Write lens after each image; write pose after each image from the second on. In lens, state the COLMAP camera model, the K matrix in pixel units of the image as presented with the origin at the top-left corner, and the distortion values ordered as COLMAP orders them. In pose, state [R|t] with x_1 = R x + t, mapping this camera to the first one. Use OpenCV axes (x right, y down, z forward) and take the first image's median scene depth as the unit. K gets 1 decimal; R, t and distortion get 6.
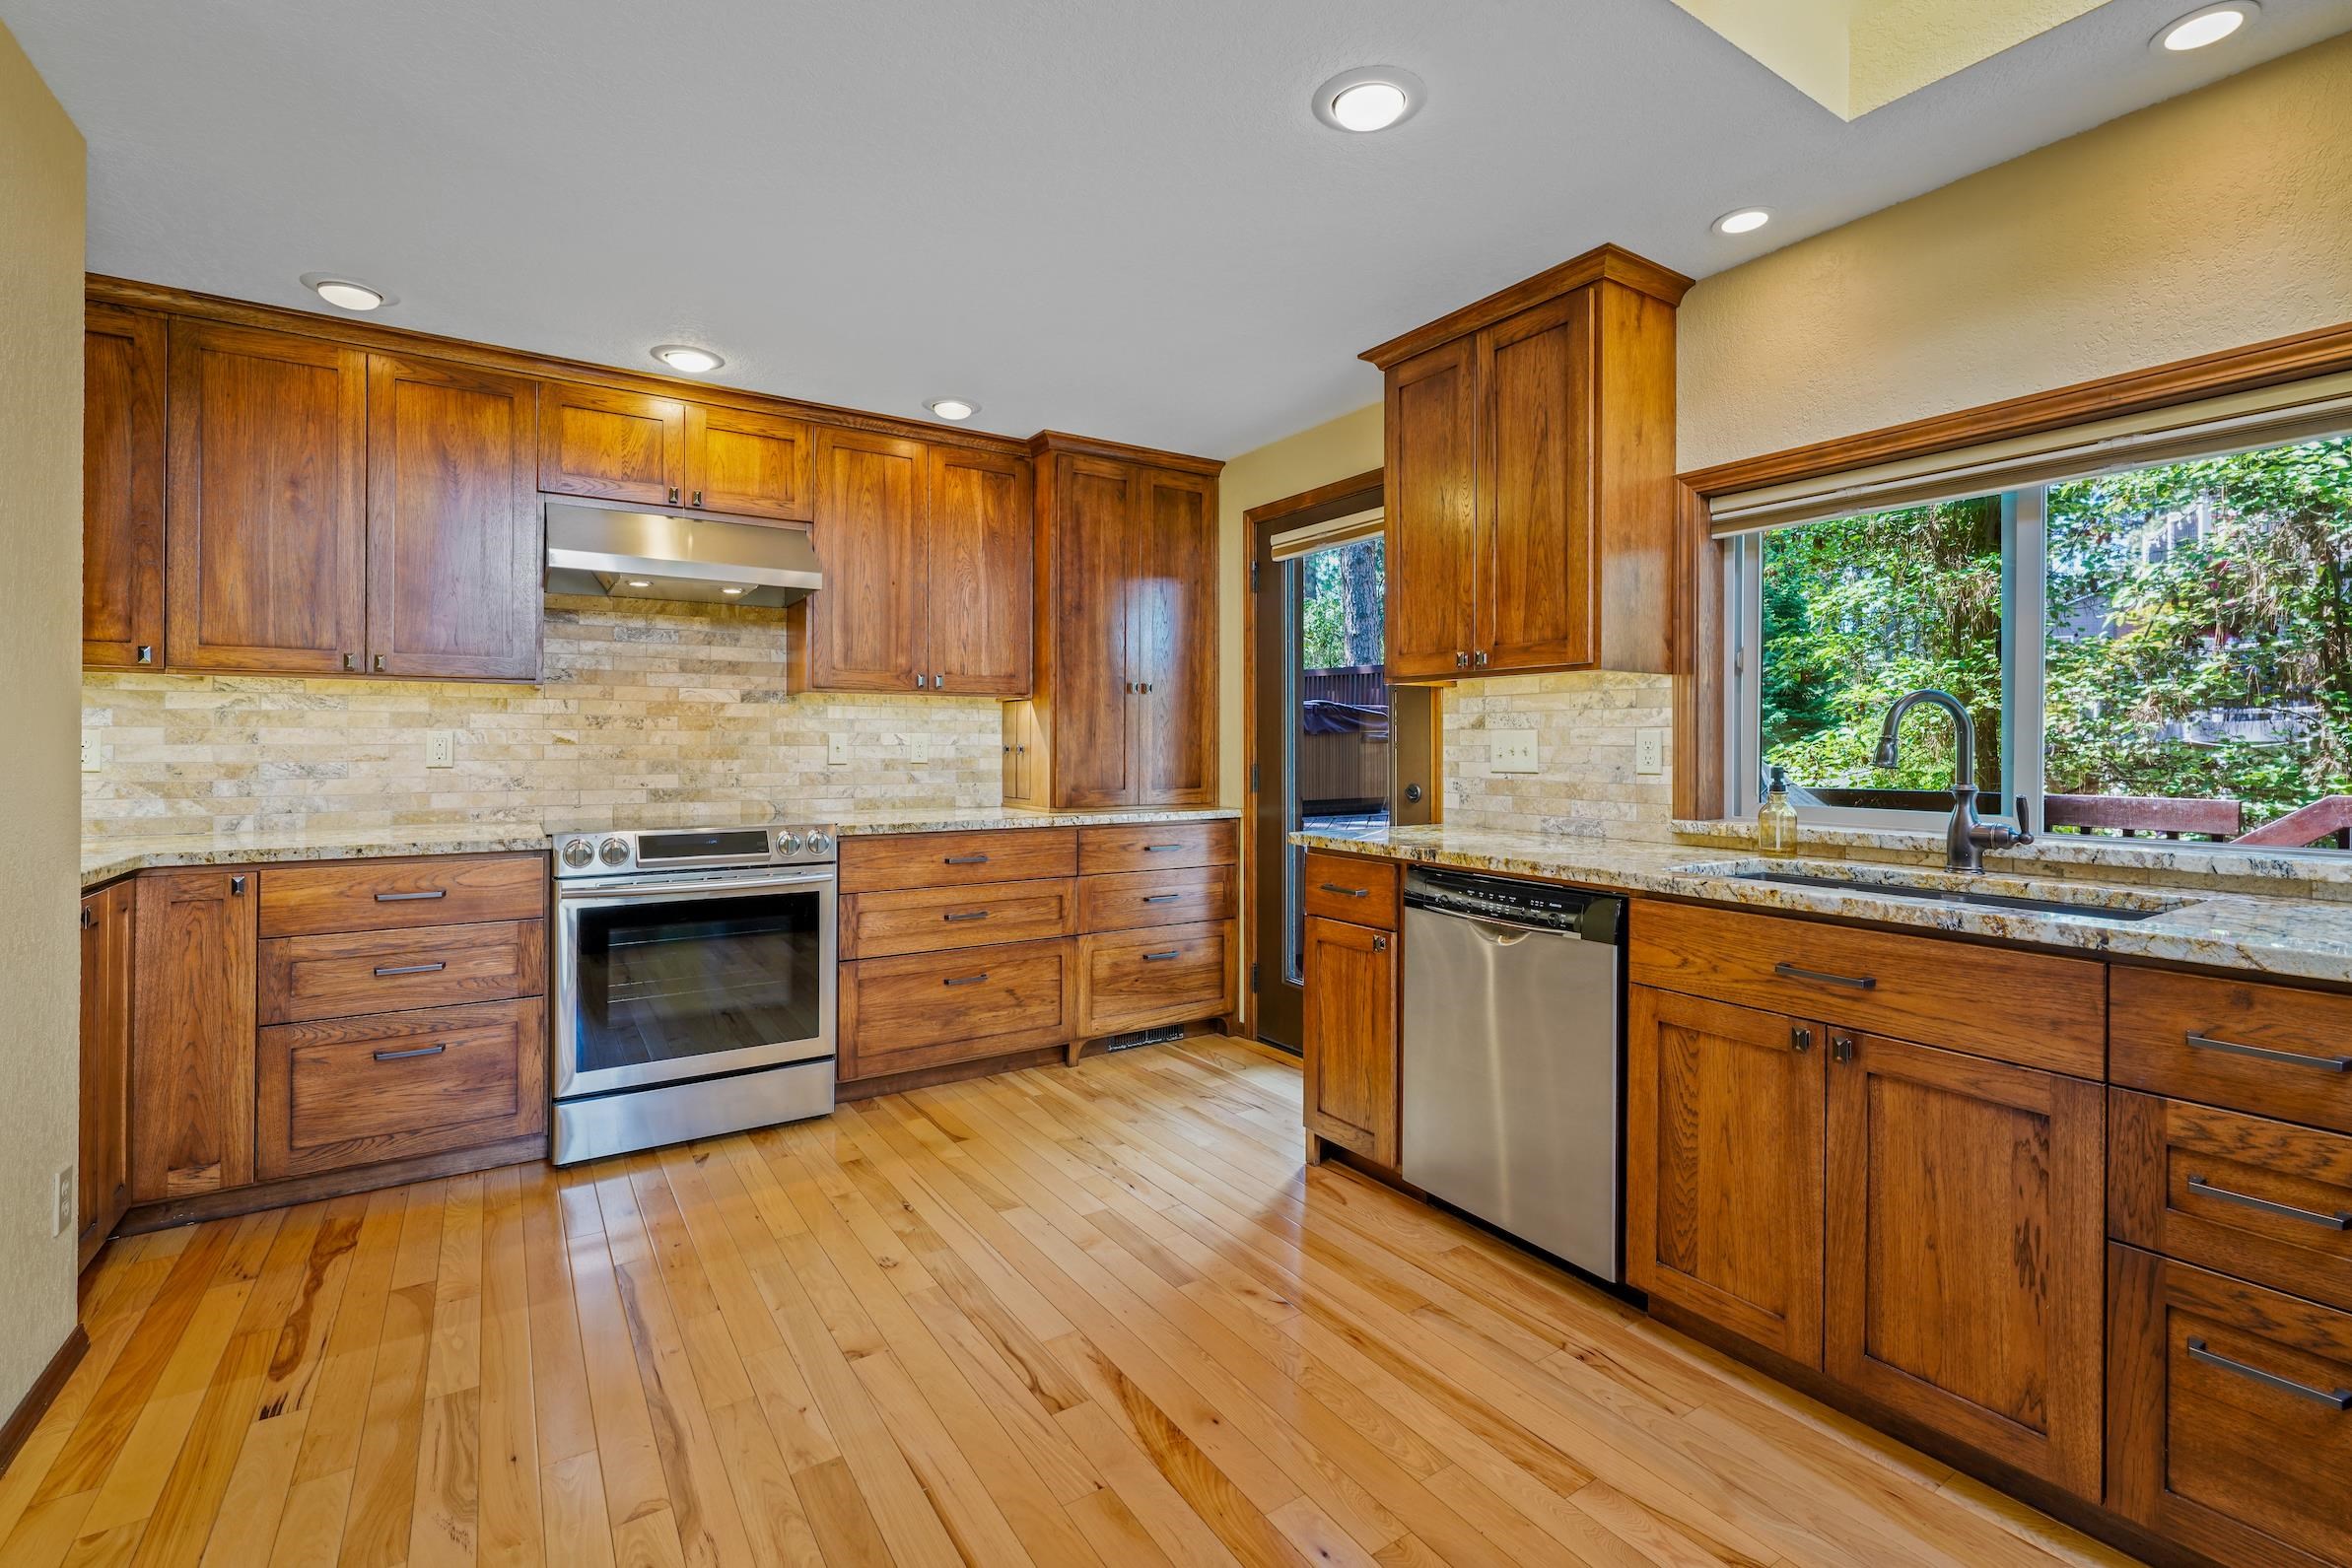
lens RADIAL K [[1023.8, 0, 1170.7], [0, 1023.8, 742.8], [0, 0, 1]] dist [-0.000152, 0.000311]
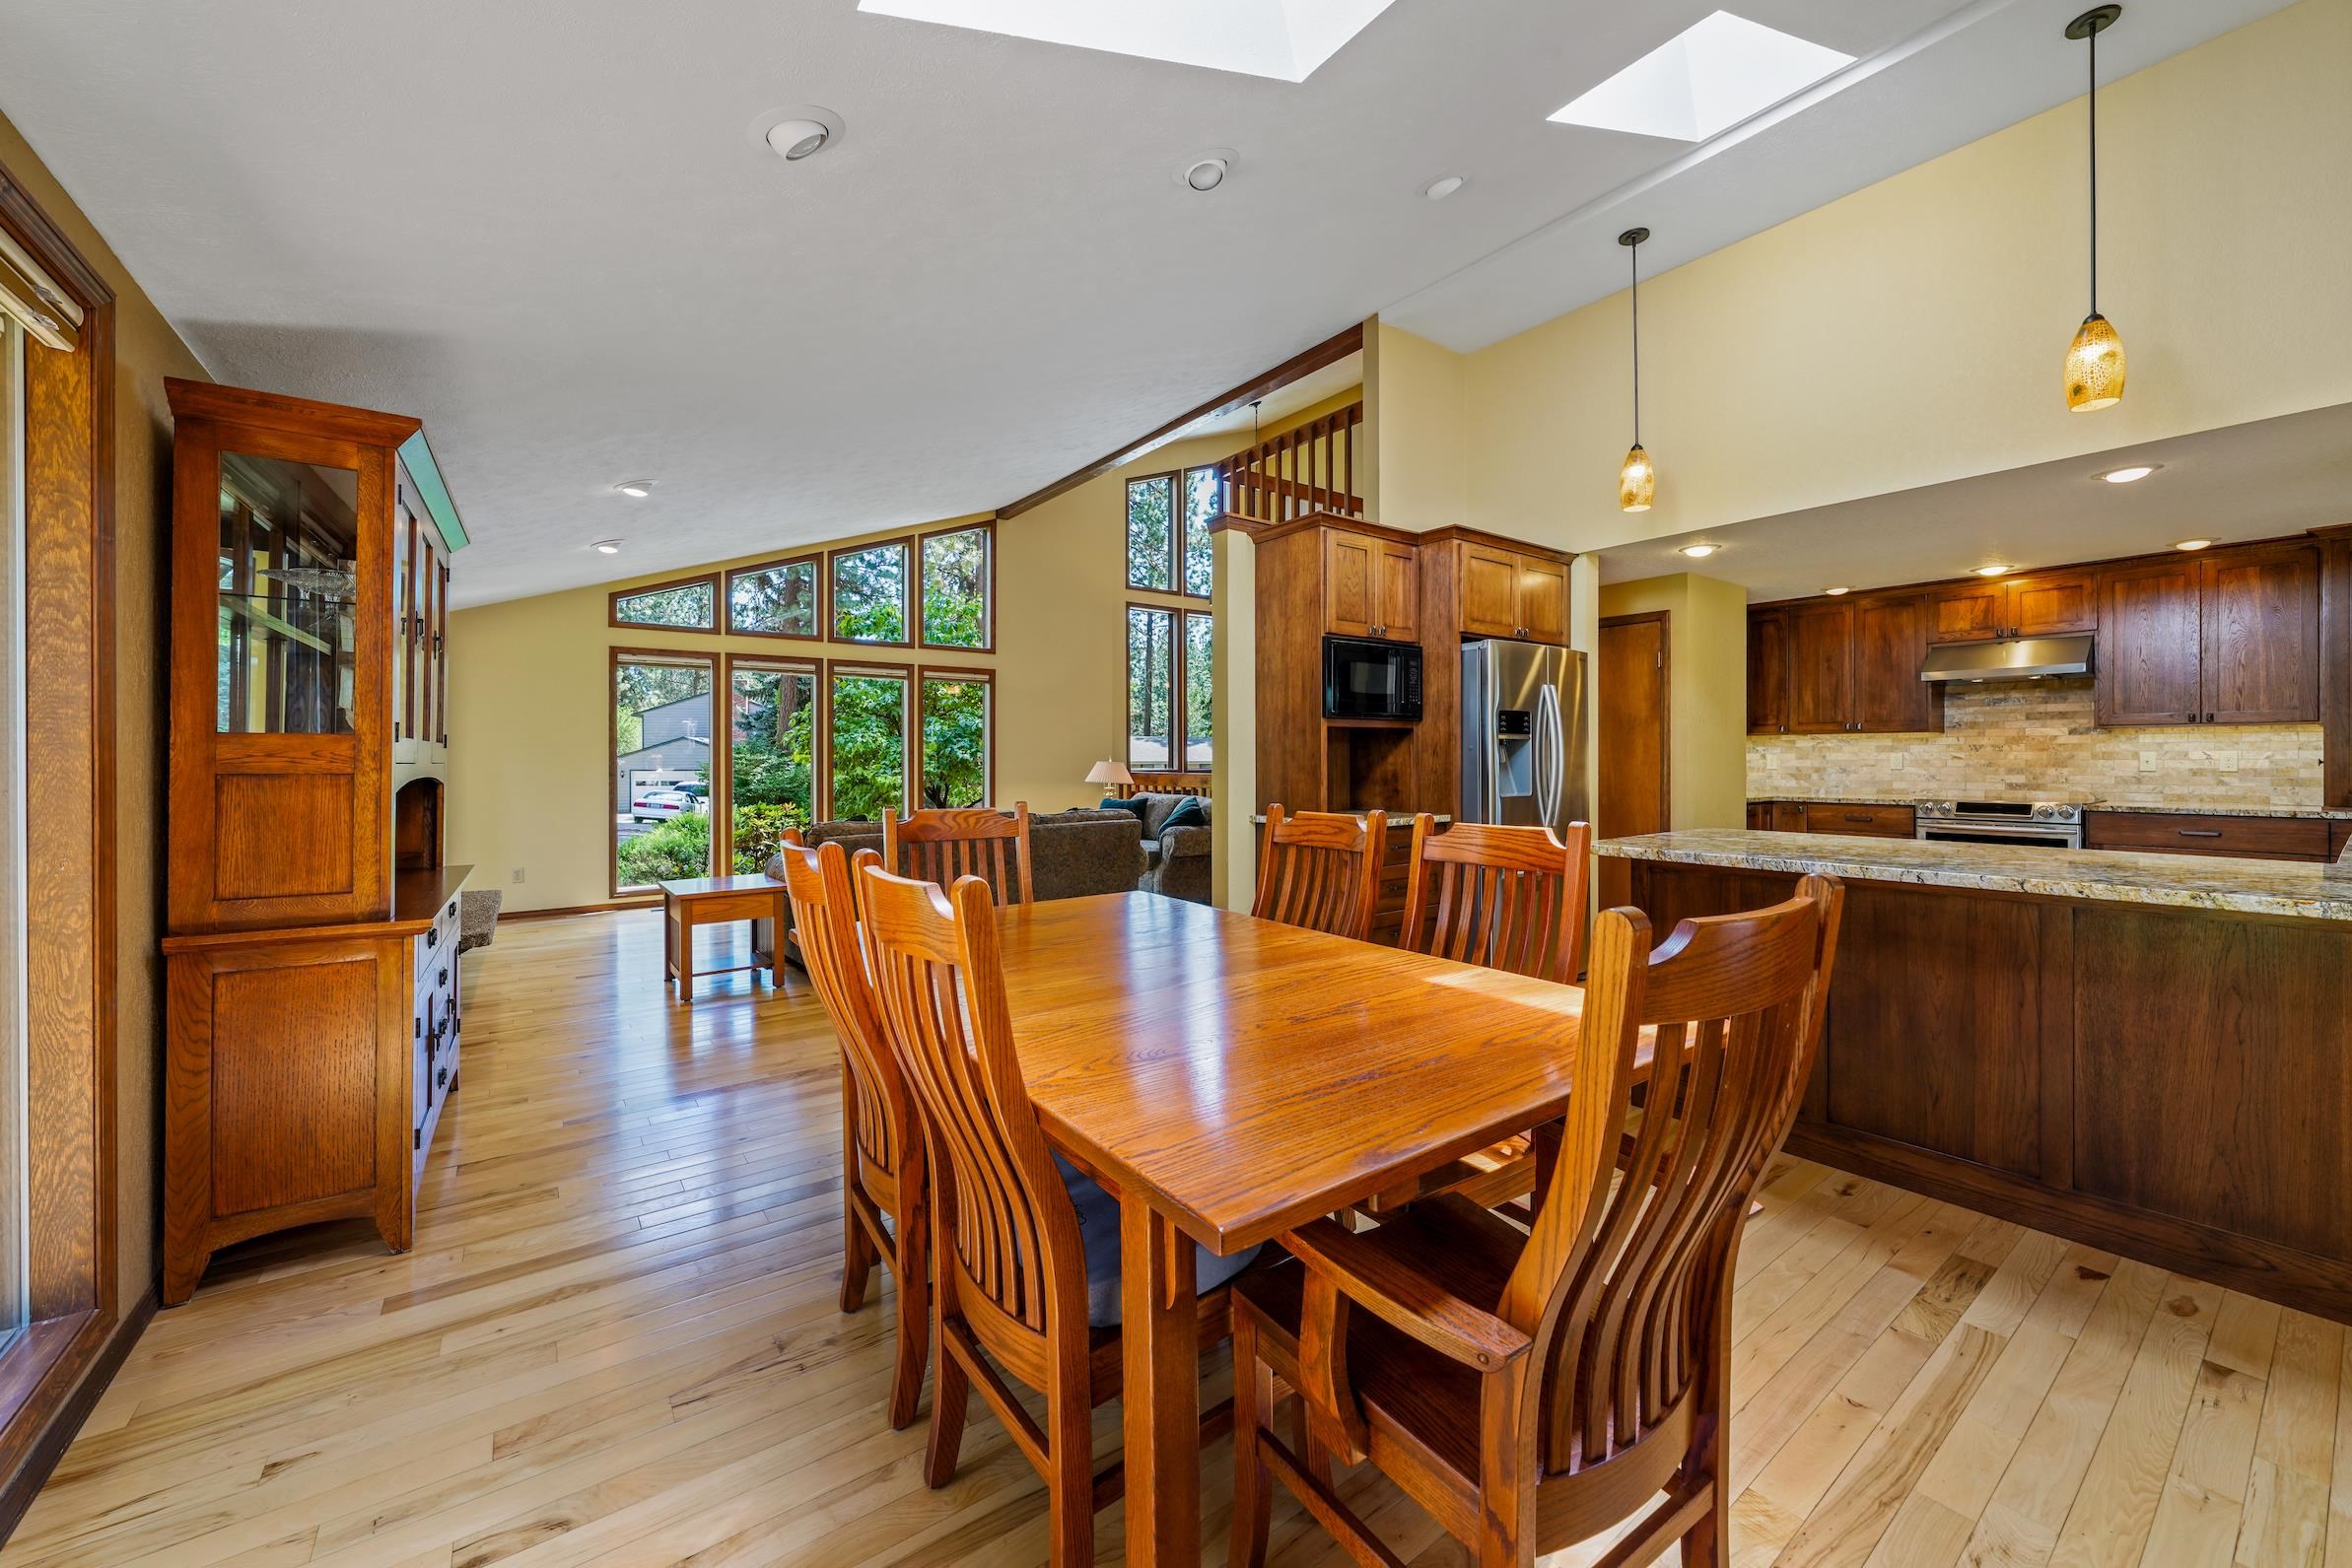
lens RADIAL K [[906.6, 0, 1186.6], [0, 906.6, 759.6], [0, 0, 1]] dist [-0.001496, 0.000022]
pose [[0.053101, 0.000289, -0.998589, 1.180974], [0.008345, 0.999965, 0.000733, -0.012727], [0.998554, -0.008373, 0.053097, -0.657792]]
